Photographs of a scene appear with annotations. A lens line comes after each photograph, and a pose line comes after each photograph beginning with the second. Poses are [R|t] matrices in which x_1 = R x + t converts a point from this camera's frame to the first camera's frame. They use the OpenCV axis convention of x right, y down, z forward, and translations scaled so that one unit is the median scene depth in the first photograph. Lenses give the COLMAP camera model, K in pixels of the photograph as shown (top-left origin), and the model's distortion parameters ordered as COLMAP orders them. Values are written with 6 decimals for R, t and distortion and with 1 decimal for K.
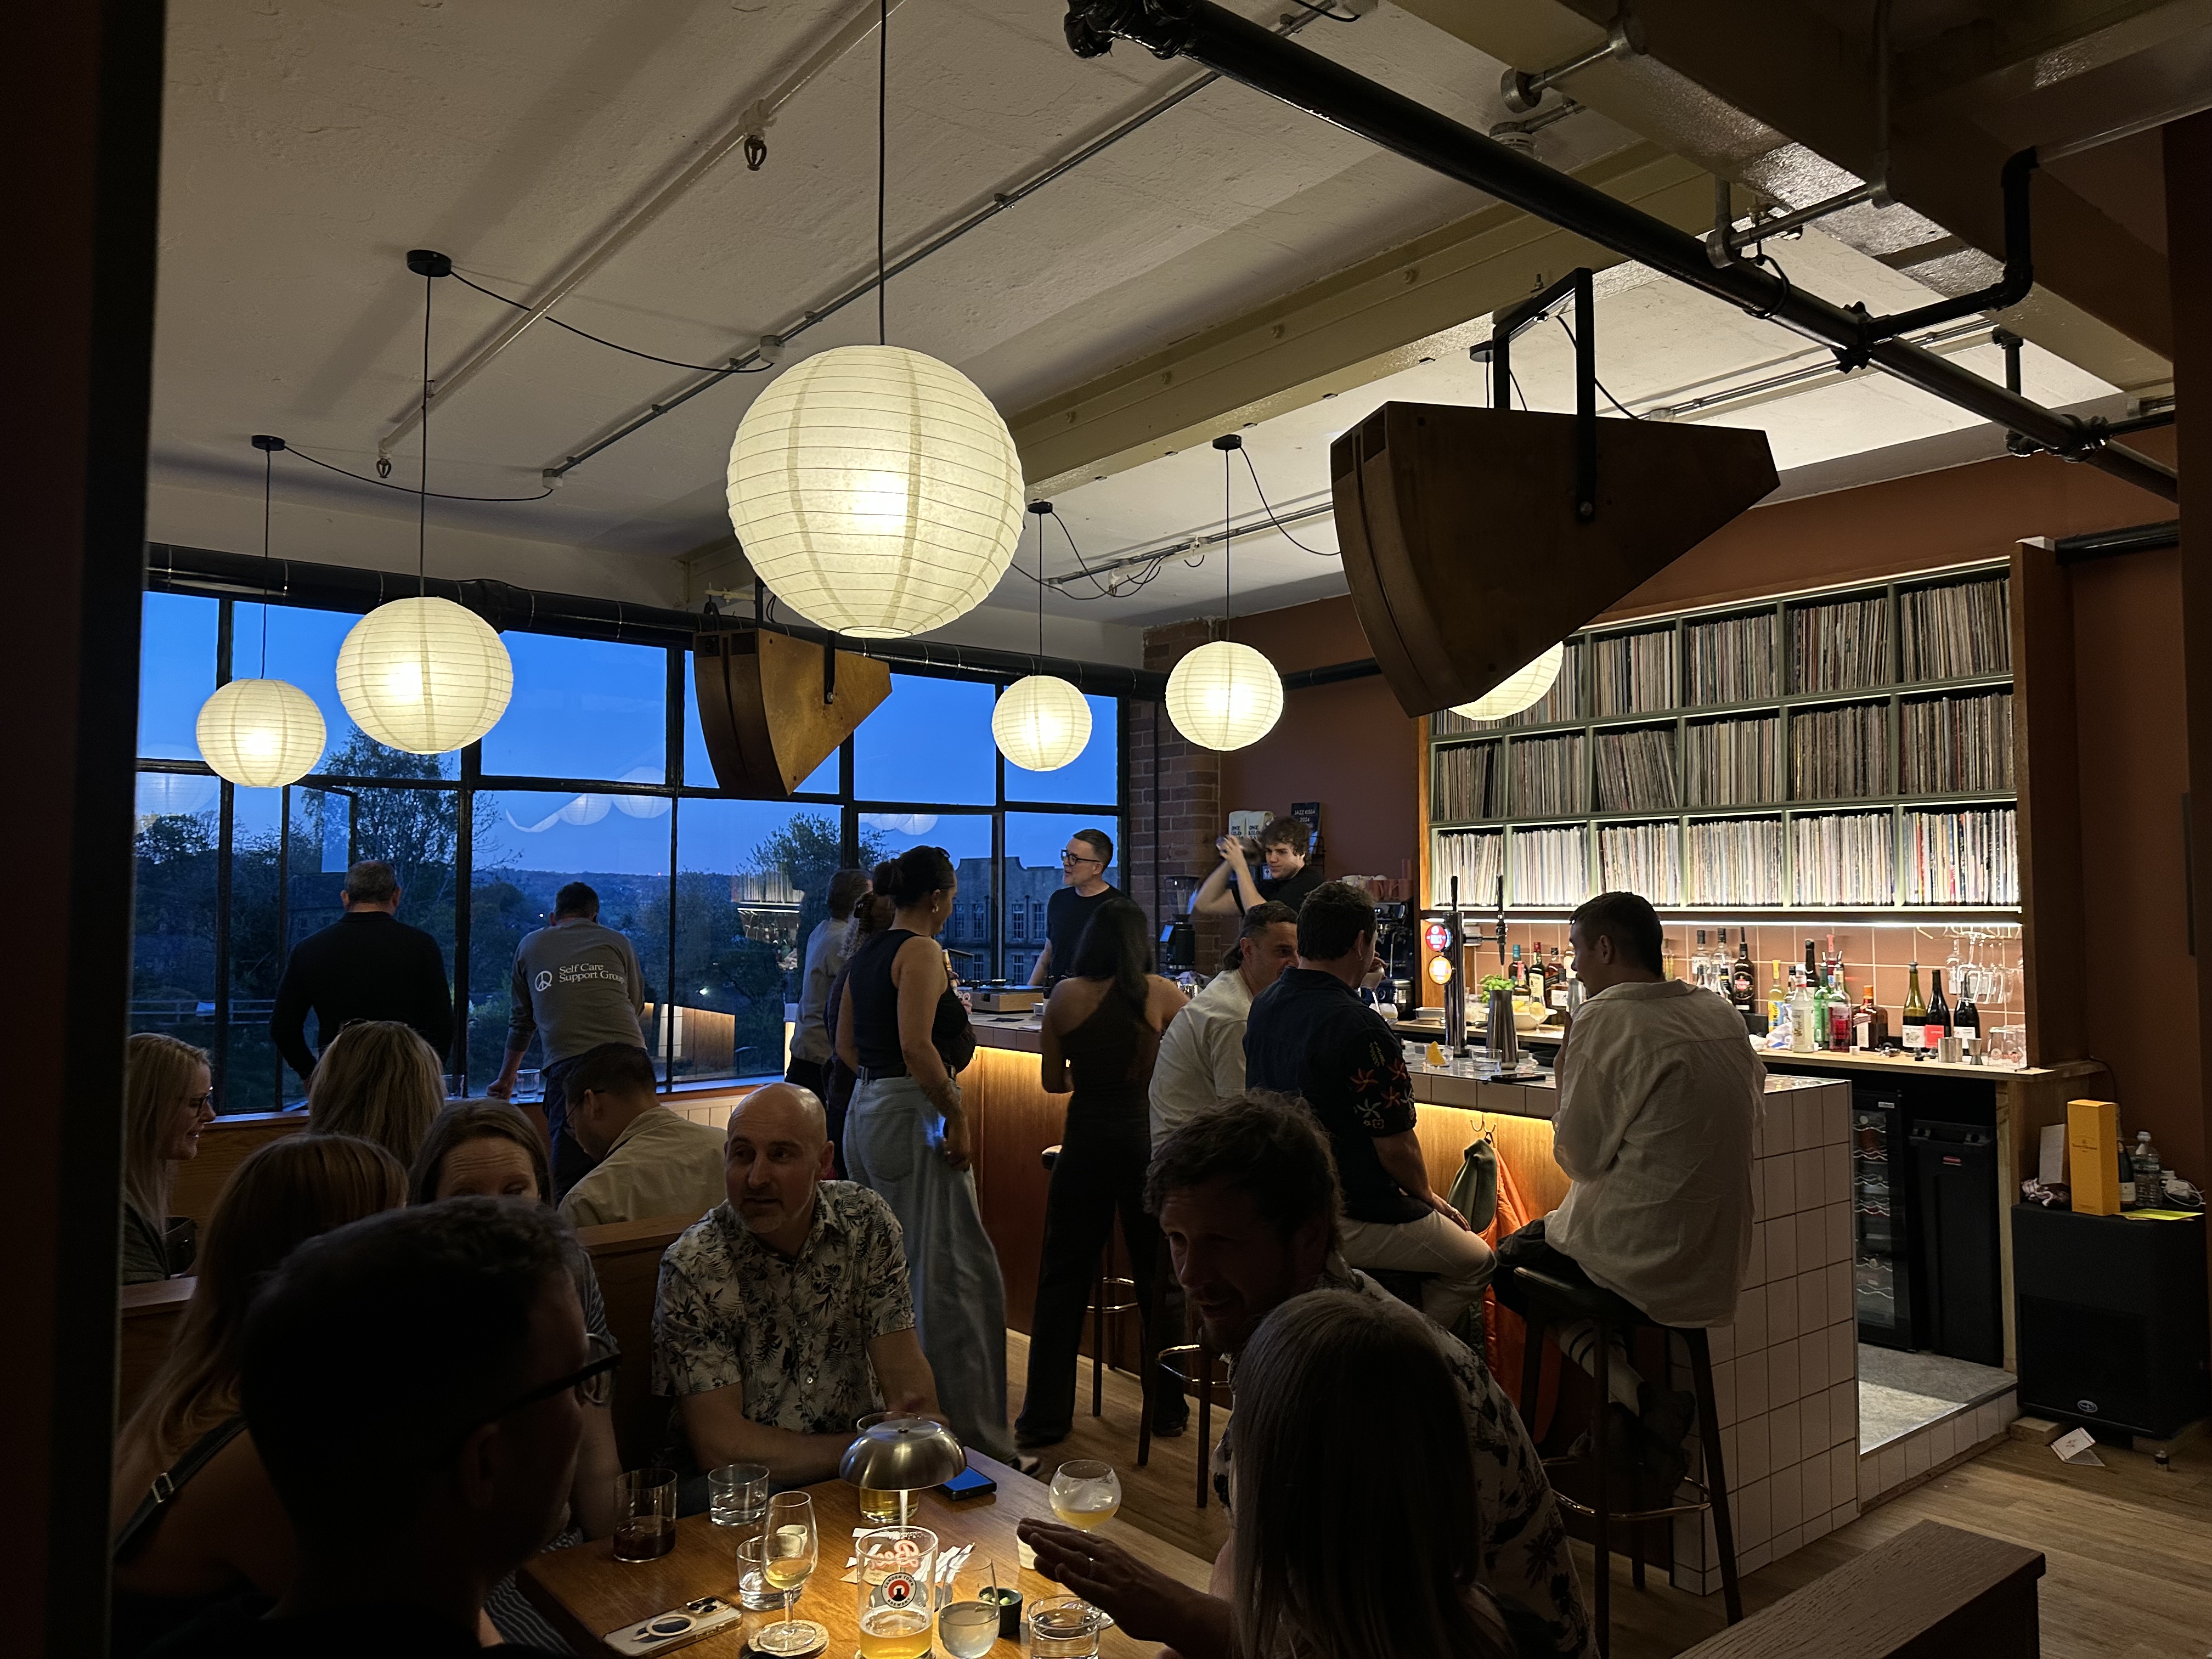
lens RADIAL K [[1562.4, 0, 1106.0], [0, 1562.4, 829.5], [0, 0, 1]] dist [-0.002349, -0.000638]
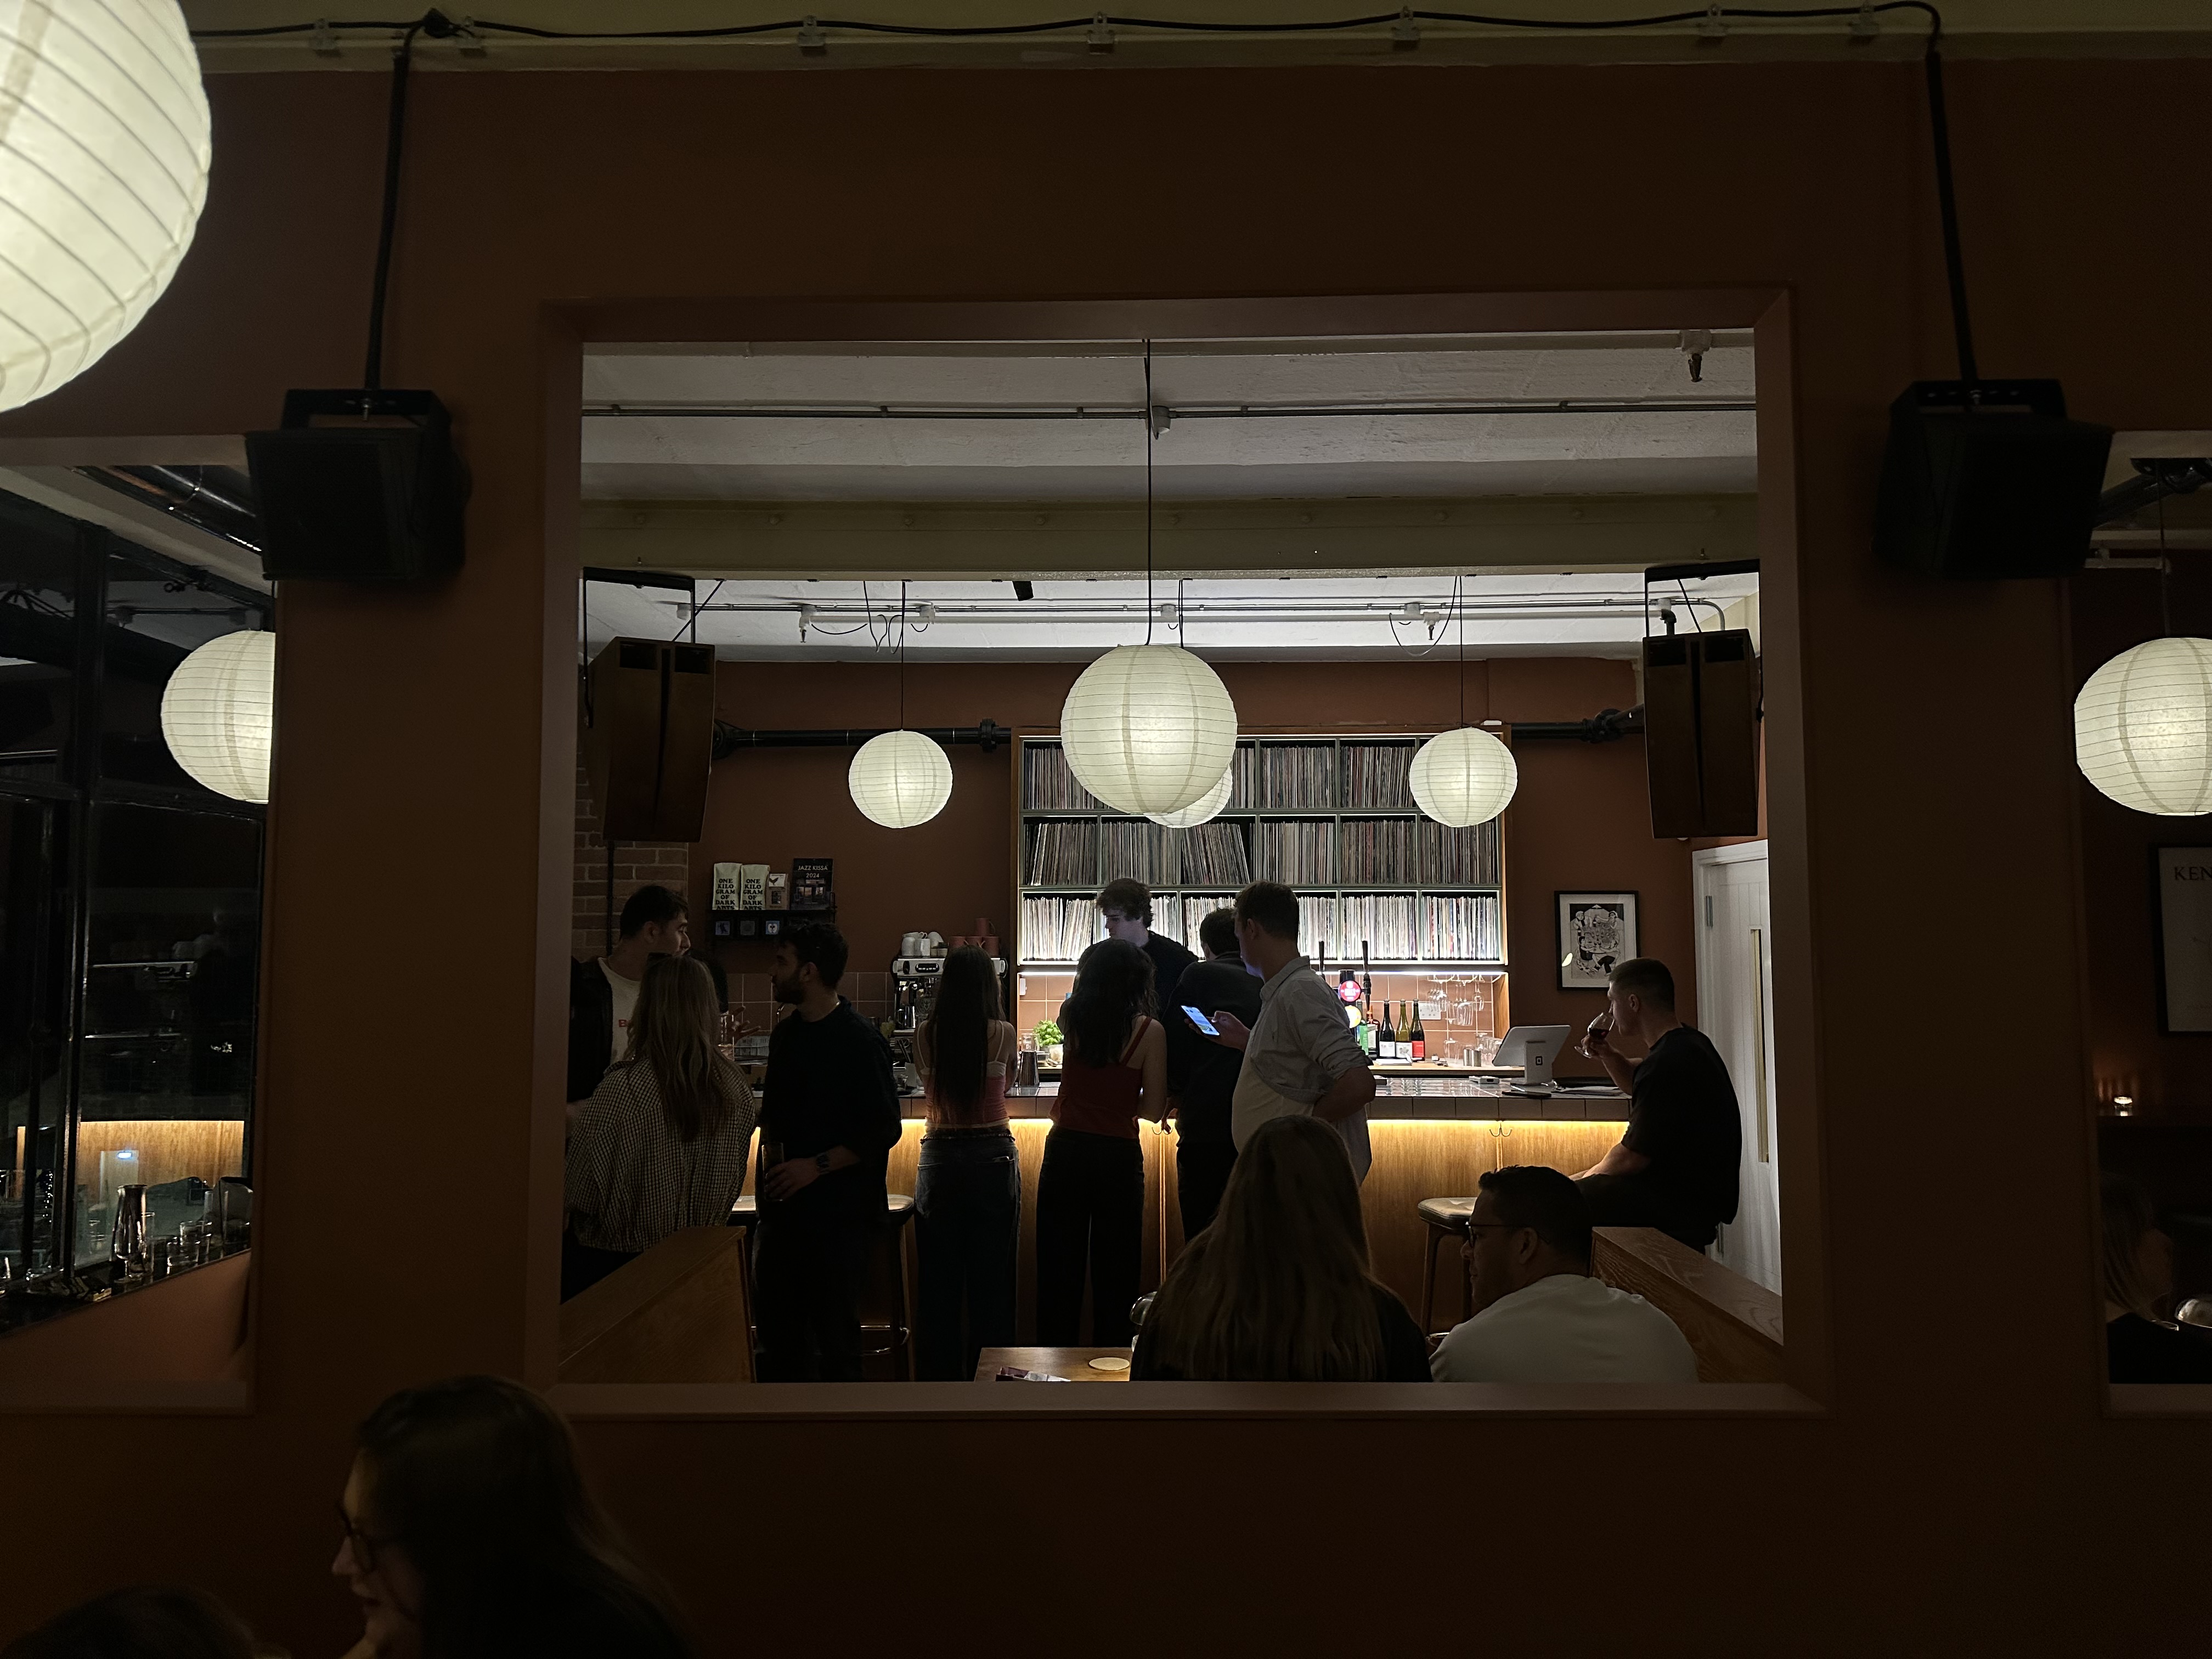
lens RADIAL K [[1562.4, 0, 1106.0], [0, 1562.4, 829.5], [0, 0, 1]] dist [-0.002349, -0.000638]
pose [[0.637349, 0.059897, 0.768243, -0.773194], [-0.037500, 0.998204, -0.046715, 0.006315], [-0.769662, 0.000965, 0.638451, 0.280860]]
